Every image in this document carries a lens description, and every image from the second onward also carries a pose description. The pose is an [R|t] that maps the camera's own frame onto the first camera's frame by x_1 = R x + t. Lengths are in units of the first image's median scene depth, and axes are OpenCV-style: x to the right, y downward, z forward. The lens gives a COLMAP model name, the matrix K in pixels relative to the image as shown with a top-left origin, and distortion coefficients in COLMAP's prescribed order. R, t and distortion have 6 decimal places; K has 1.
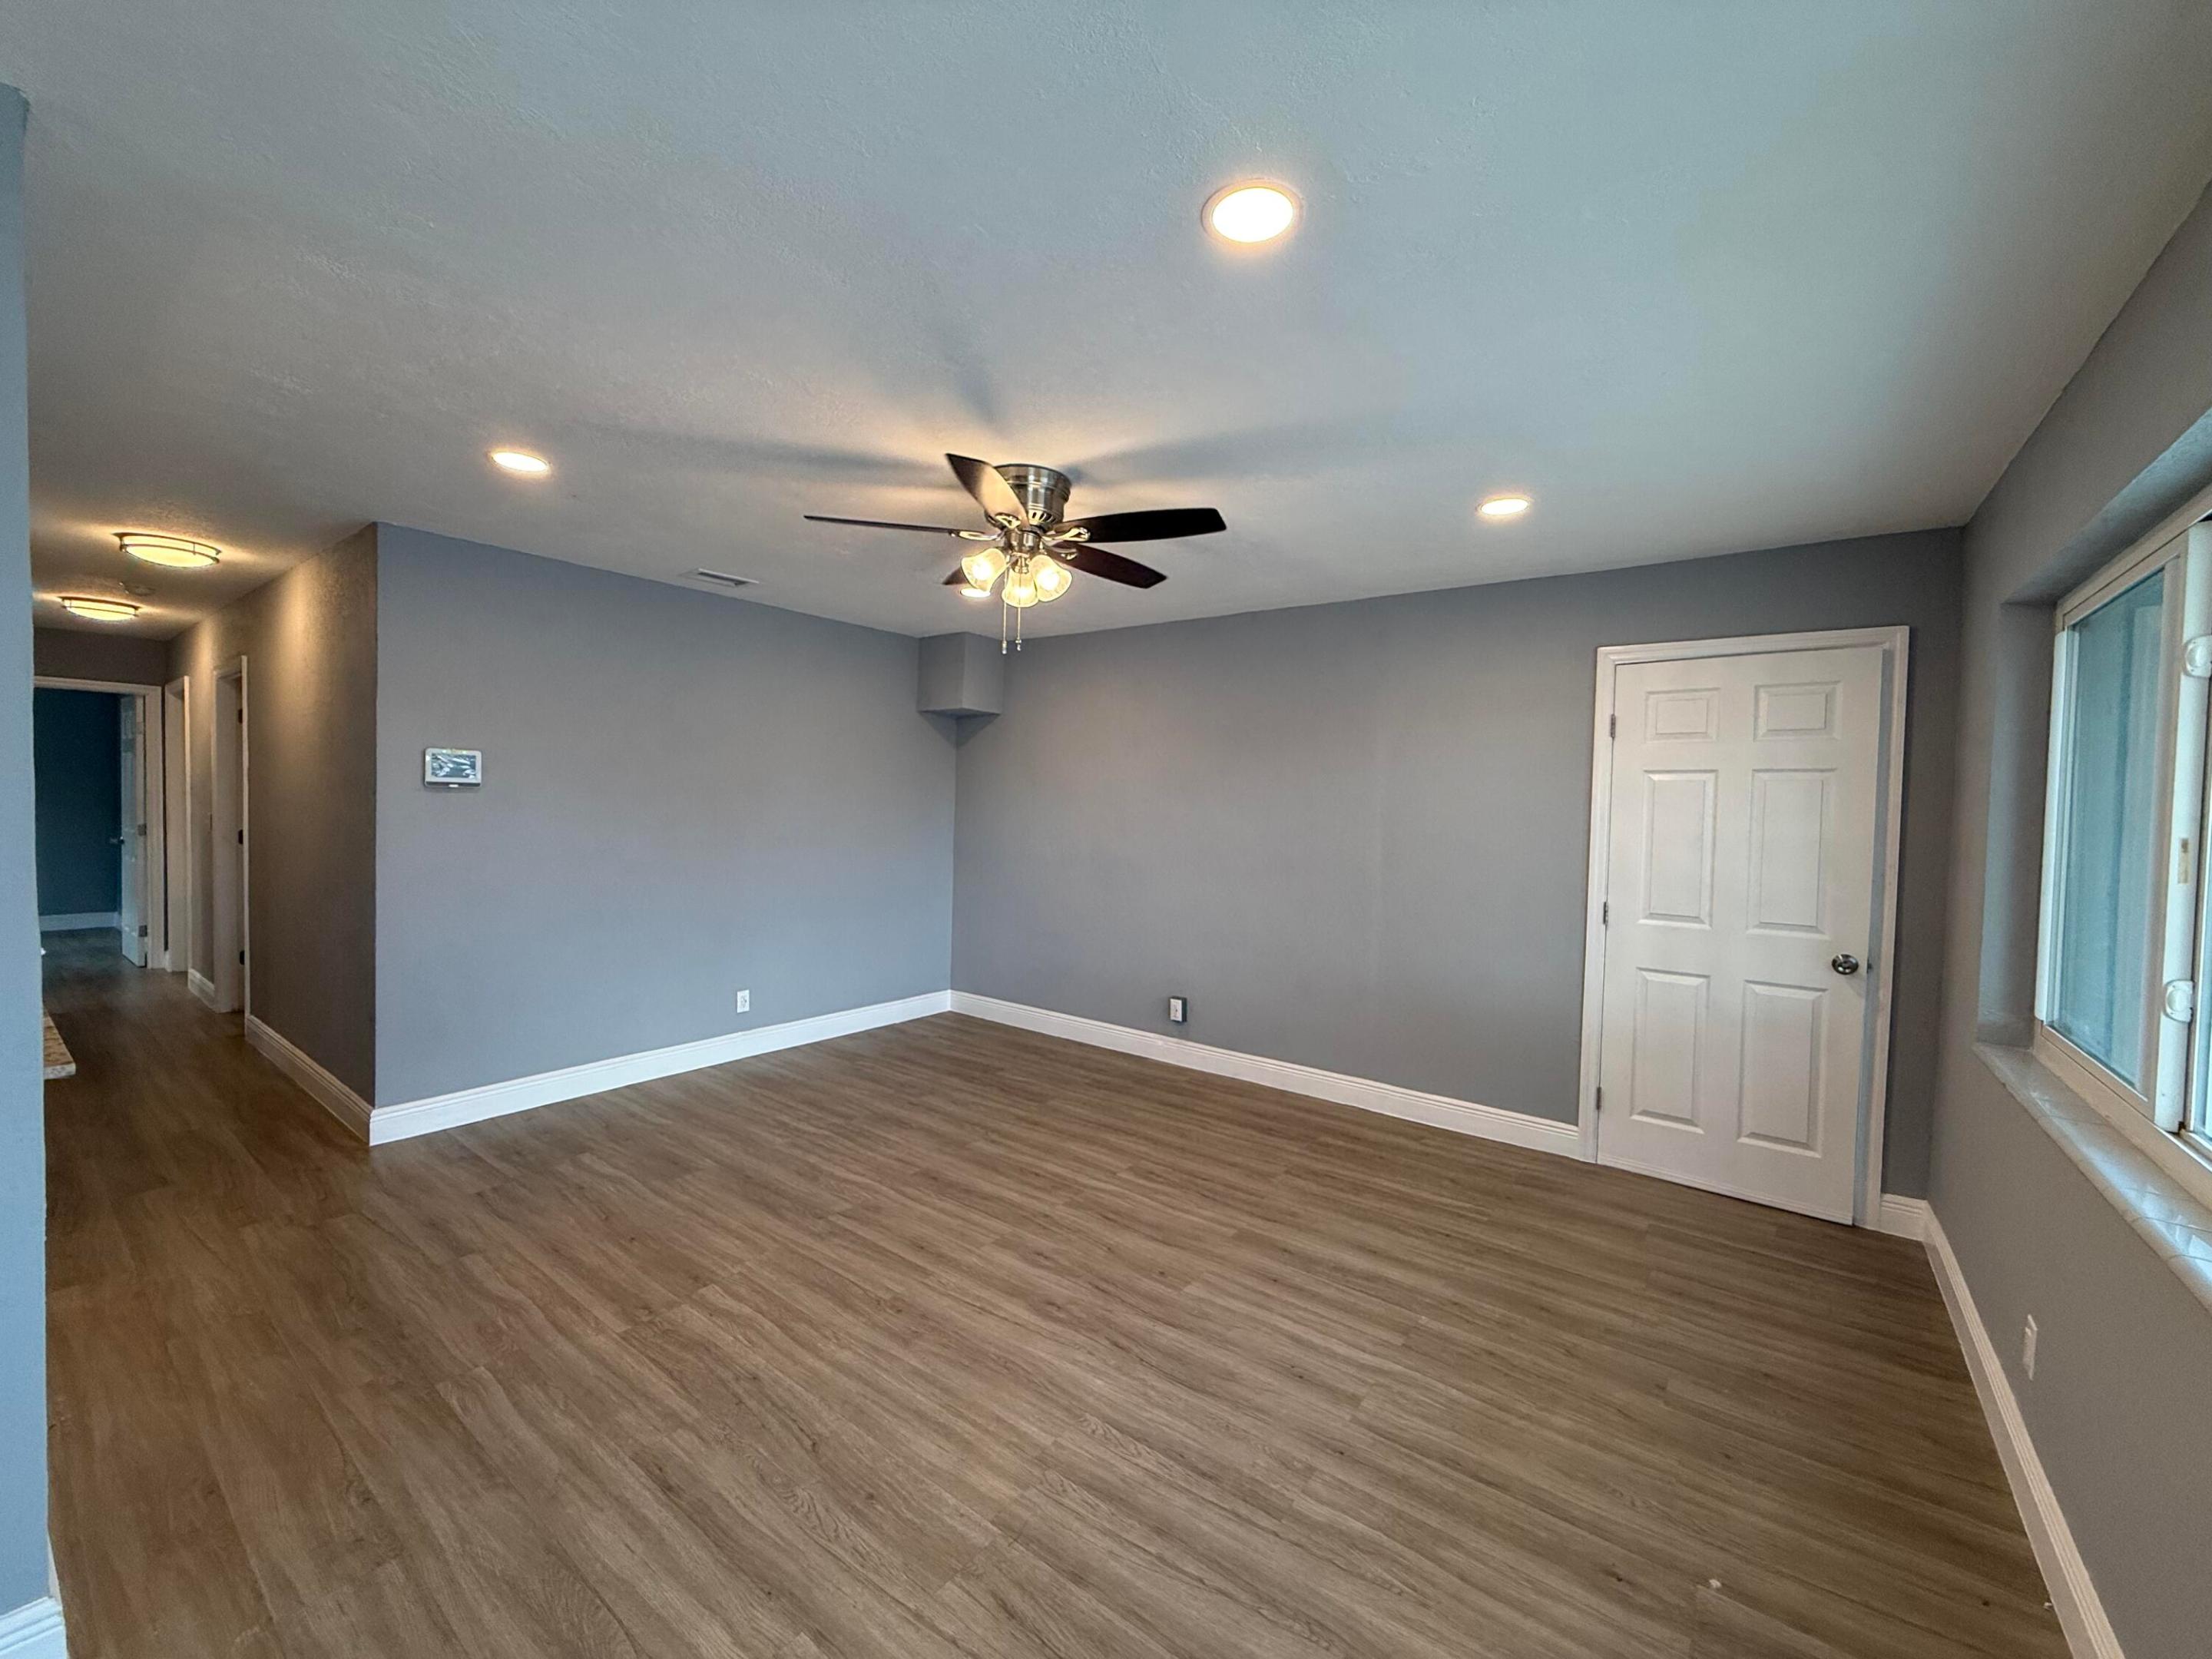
lens RADIAL K [[877.9, 0, 1101.4], [0, 877.9, 830.1], [0, 0, 1]] dist [0.000880, -0.000130]
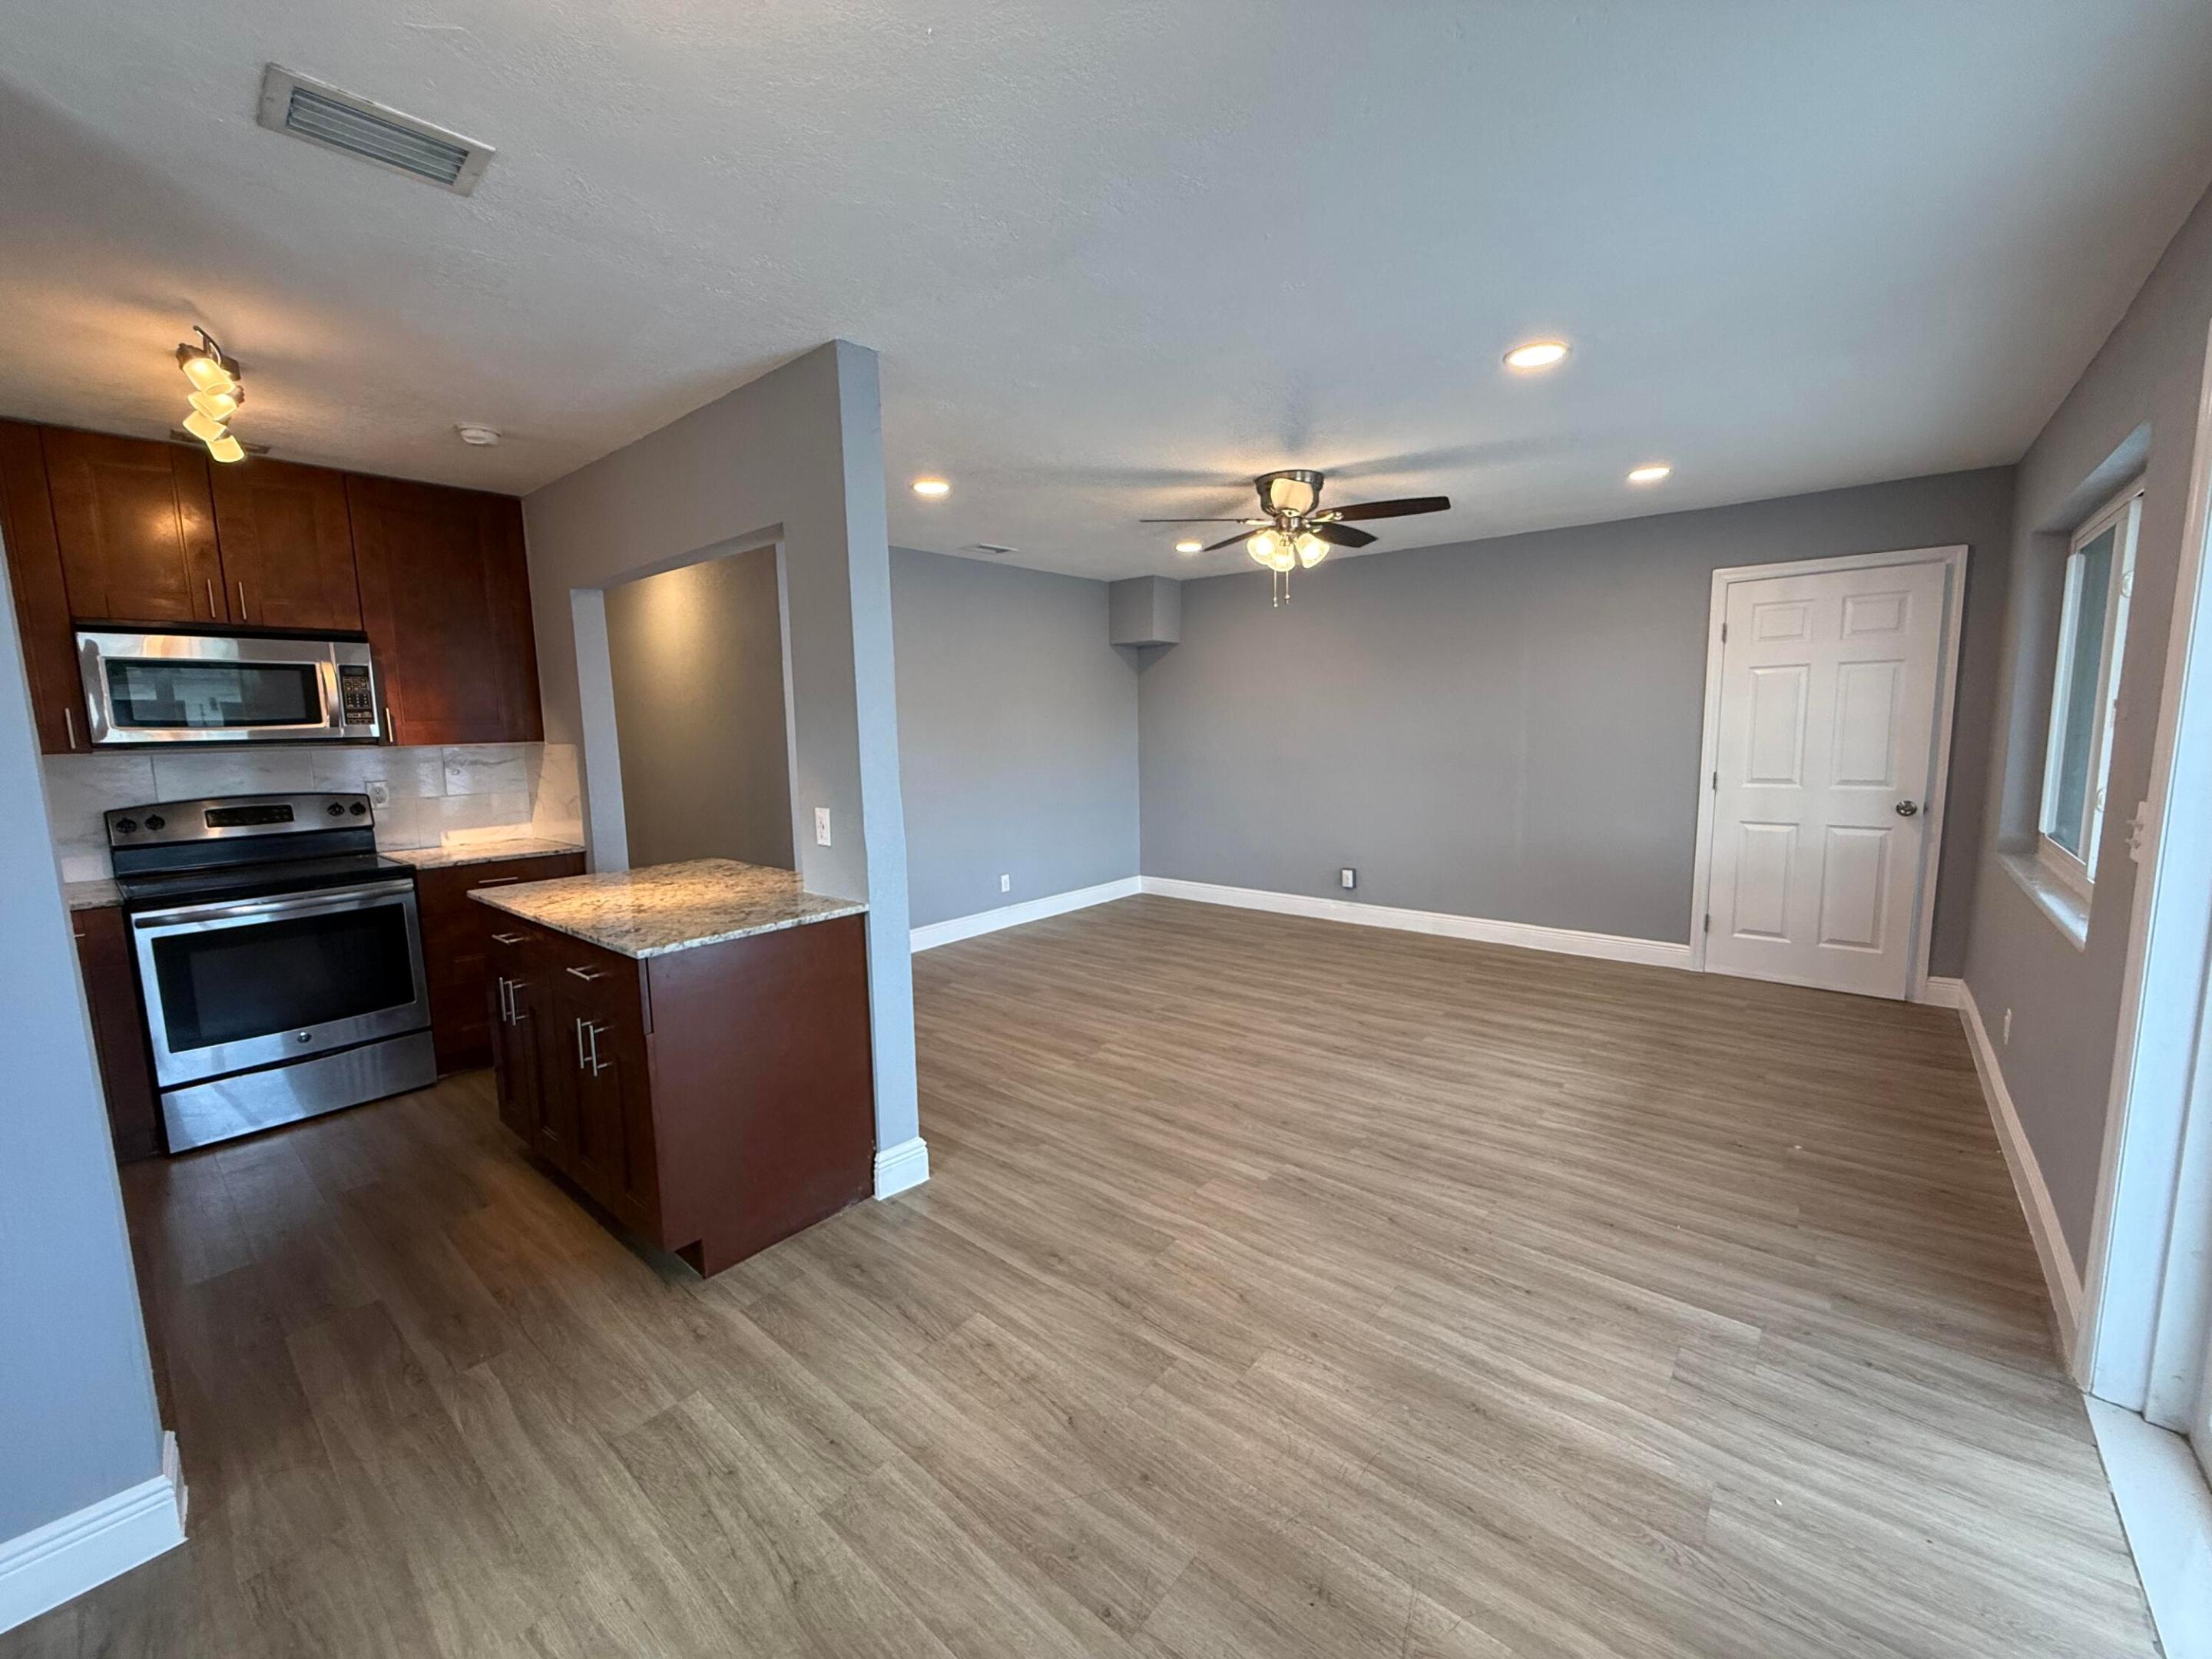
lens RADIAL K [[877.9, 0, 1101.4], [0, 877.9, 830.1], [0, 0, 1]] dist [0.000880, -0.000130]
pose [[0.997285, -0.039603, -0.062090, -0.284263], [0.045326, 0.994572, 0.093662, 0.006026], [0.058043, -0.096222, 0.993666, -0.391109]]
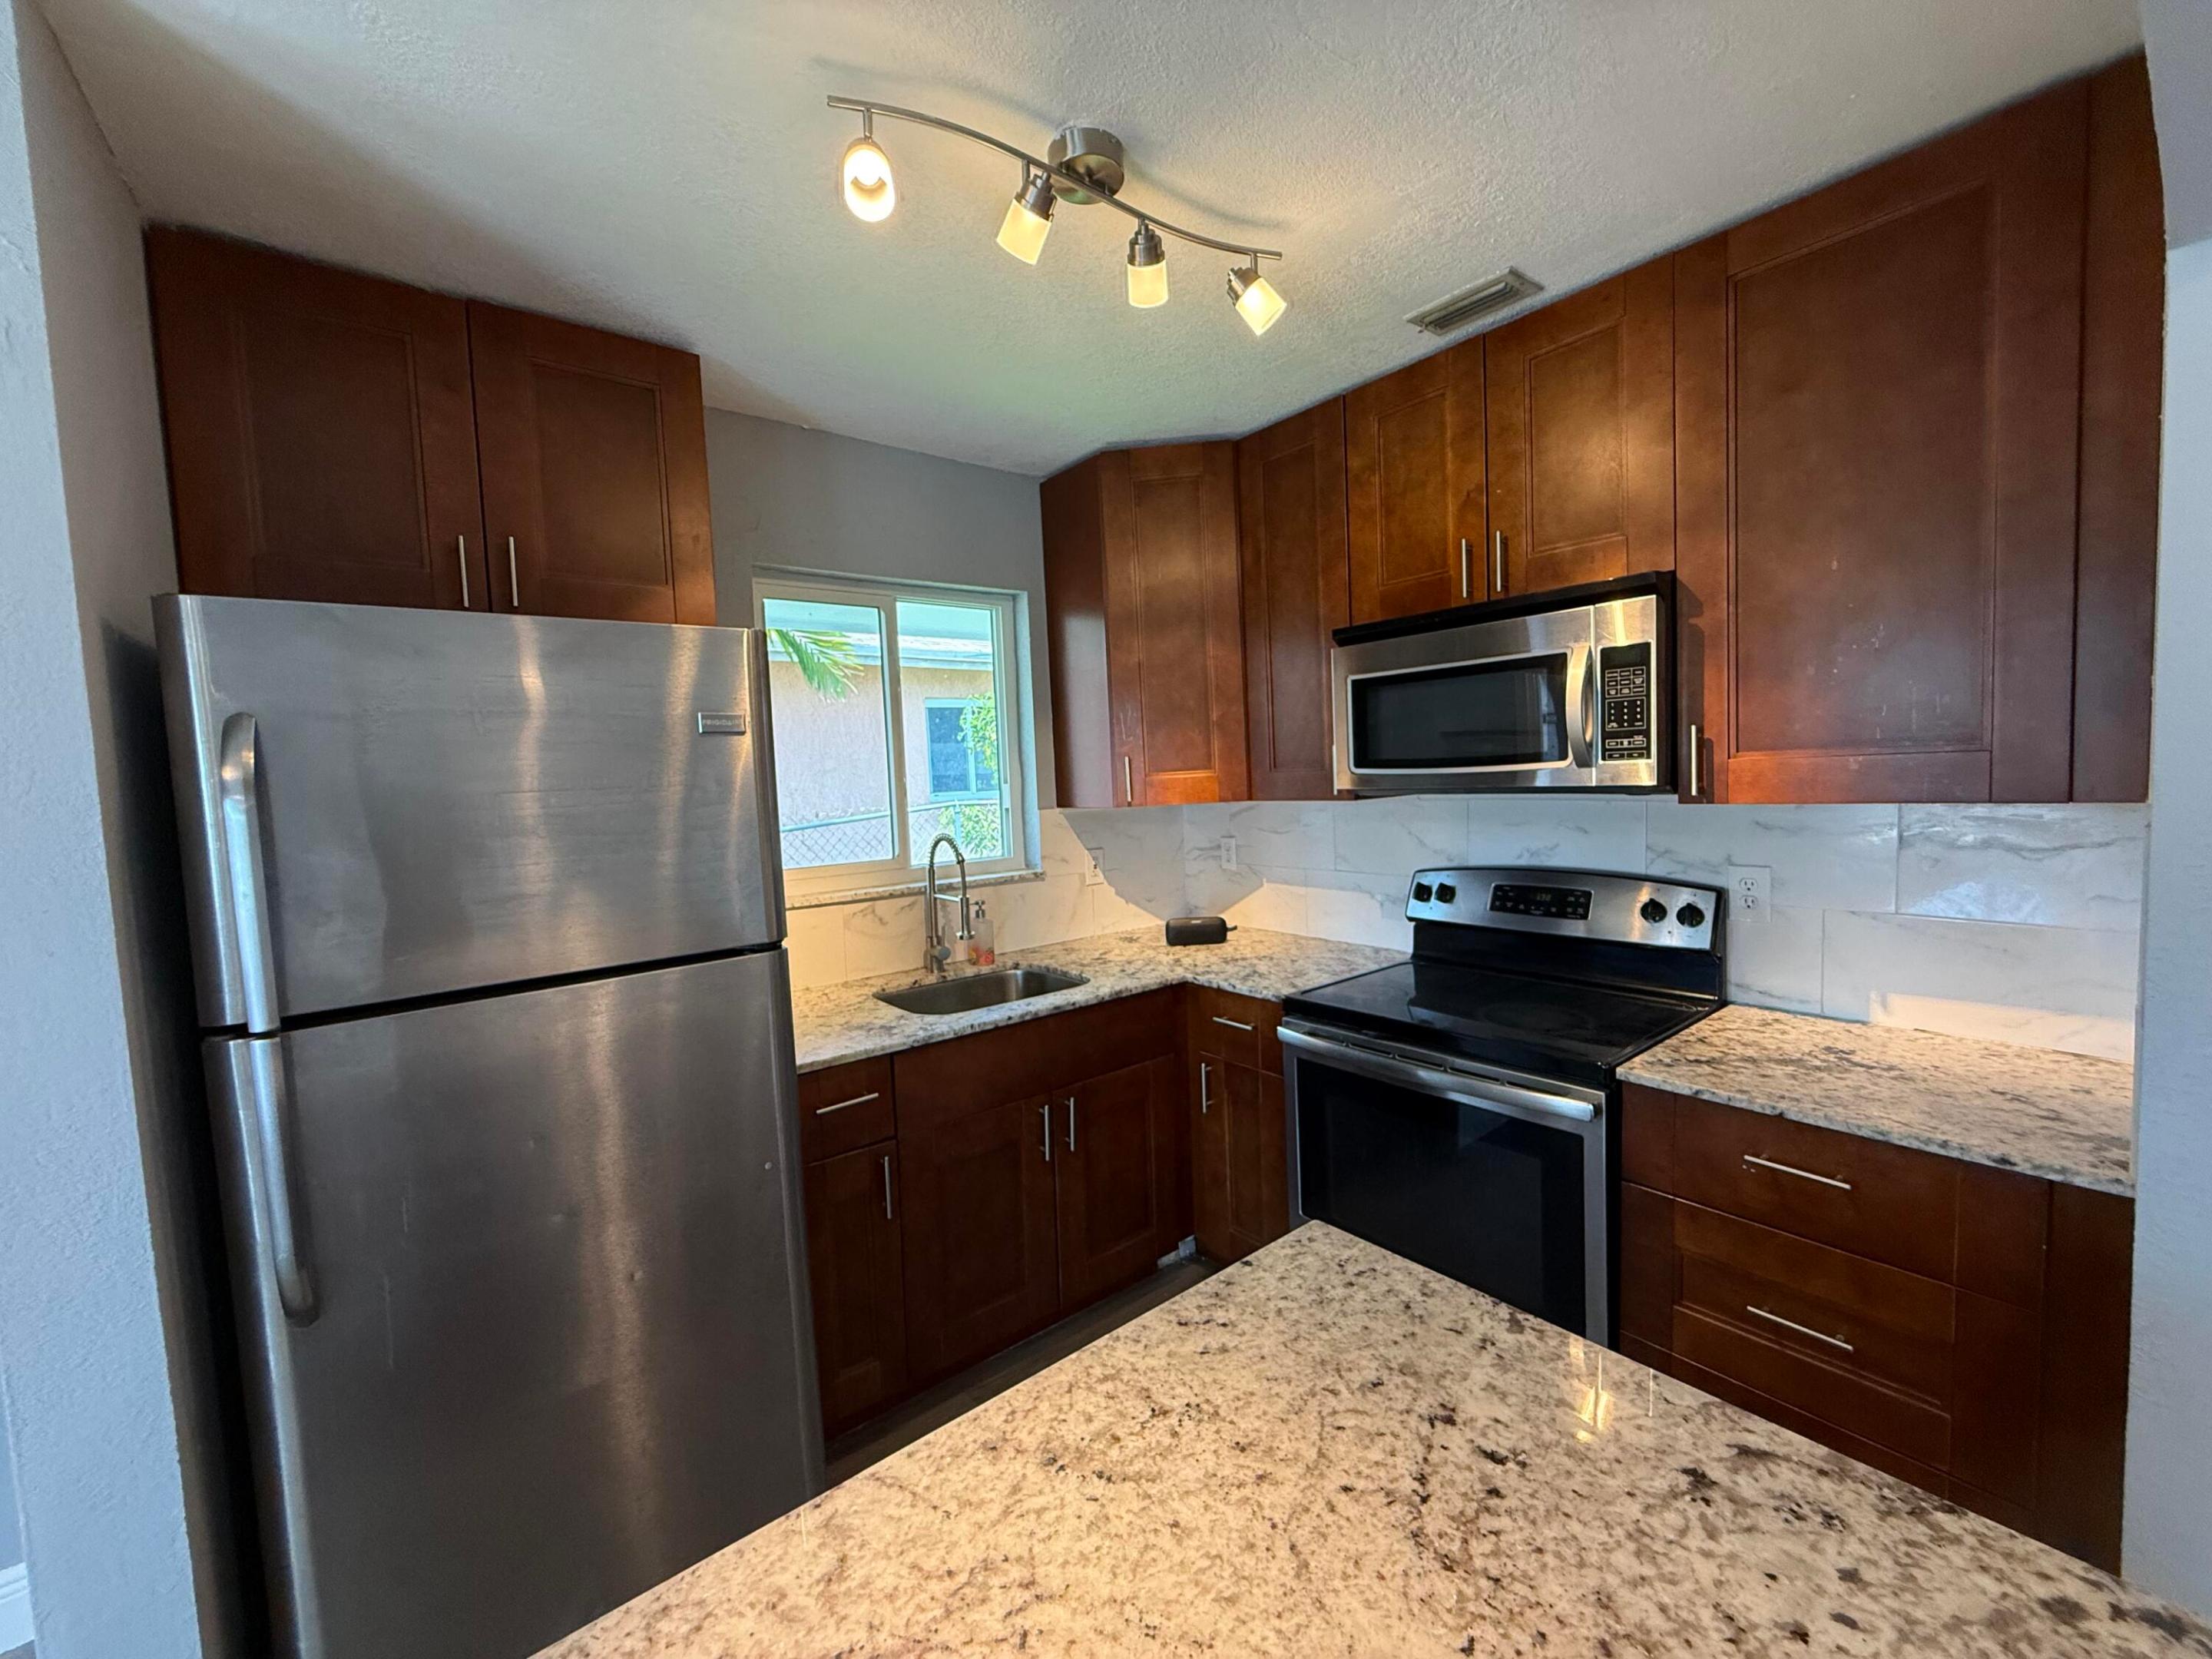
lens RADIAL K [[888.3, 0, 1106.0], [0, 888.3, 829.5], [0, 0, 1]] dist [0.001070, -0.000008]
pose [[-0.250051, 0.046695, -0.967106, -0.650240], [0.007091, 0.998898, 0.046397, -0.050826], [0.968207, 0.004744, -0.250107, 0.499206]]
